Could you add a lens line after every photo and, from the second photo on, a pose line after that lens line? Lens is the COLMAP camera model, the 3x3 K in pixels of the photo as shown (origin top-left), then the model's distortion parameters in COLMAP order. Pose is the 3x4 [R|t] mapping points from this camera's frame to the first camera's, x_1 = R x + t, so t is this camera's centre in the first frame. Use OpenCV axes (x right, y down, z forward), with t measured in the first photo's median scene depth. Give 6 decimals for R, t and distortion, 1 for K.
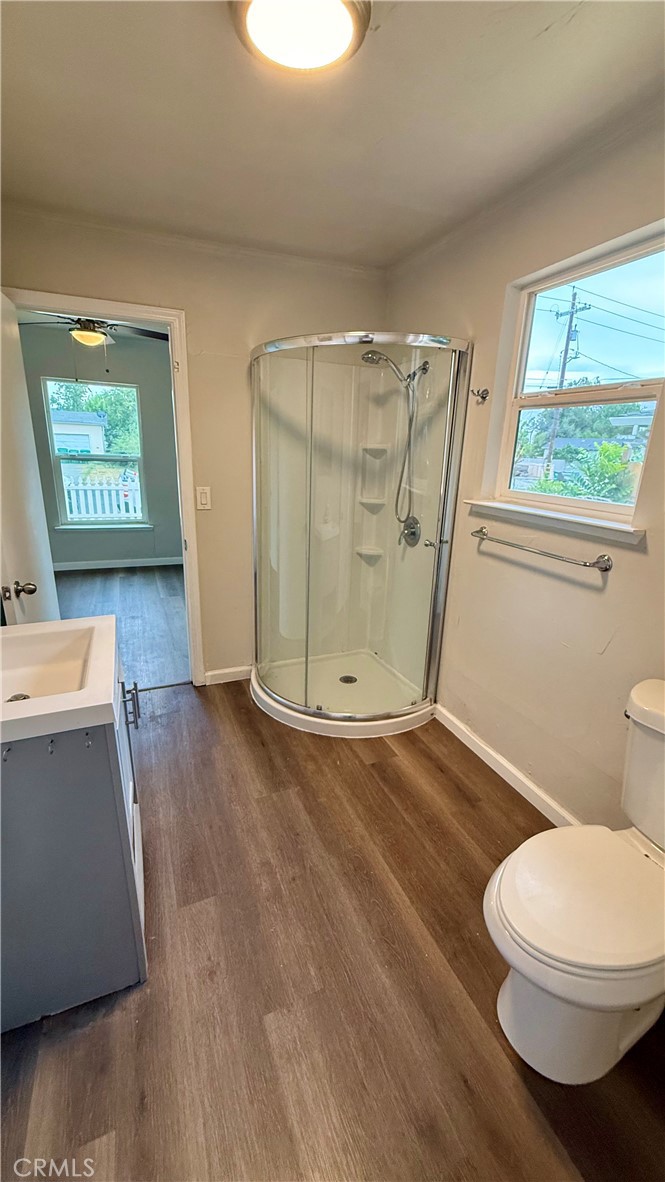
lens RADIAL K [[468.8, 0, 332.5], [0, 468.8, 591.0], [0, 0, 1]] dist [0.001414, -0.000047]
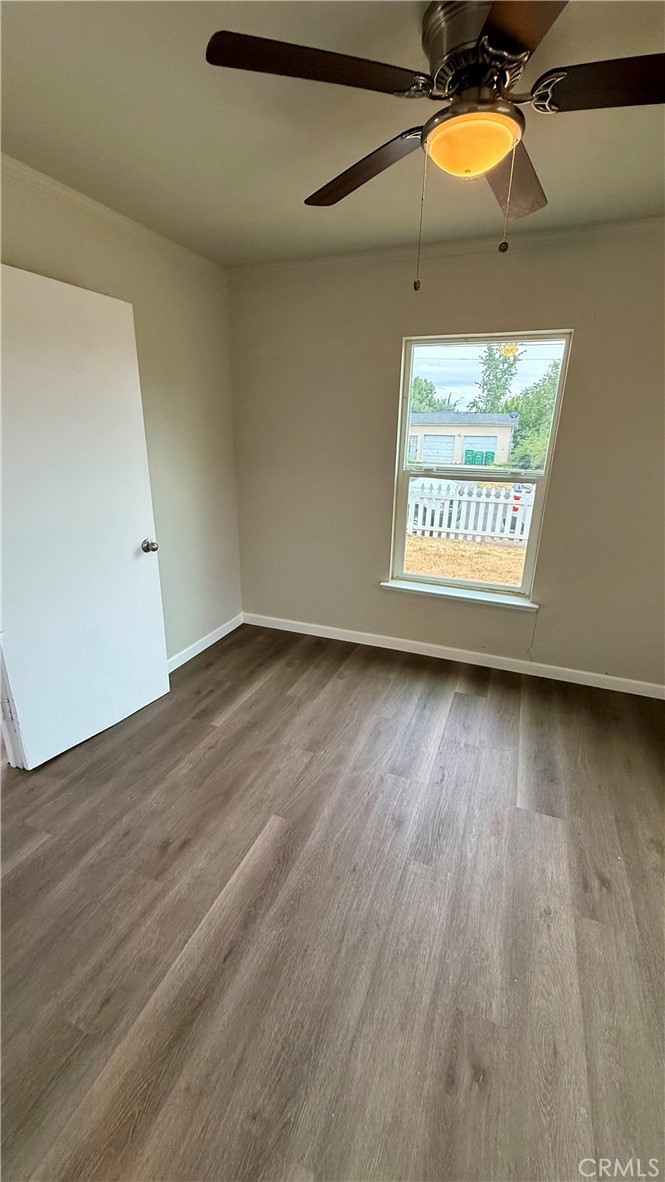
lens RADIAL K [[472.0, 0, 330.8], [0, 472.0, 585.3], [0, 0, 1]] dist [-0.000649, 0.000023]
pose [[0.705522, 0.199457, -0.680041, -0.081321], [-0.209237, 0.975426, 0.069017, -0.062958], [0.677096, 0.093597, 0.729919, 0.192402]]
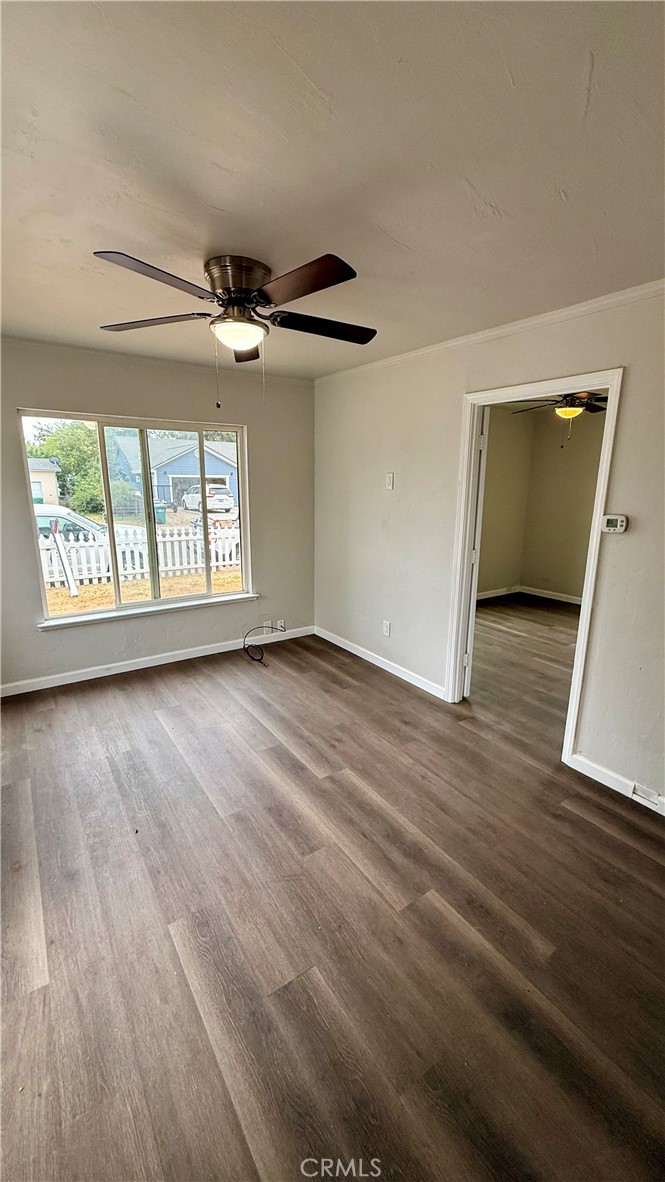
lens RADIAL K [[472.0, 0, 330.8], [0, 472.0, 585.3], [0, 0, 1]] dist [-0.000649, 0.000023]
pose [[0.981392, -0.063634, 0.181164, -0.376398], [0.078755, 0.993875, -0.077527, -0.015309], [-0.175121, 0.090352, 0.980392, -0.010429]]
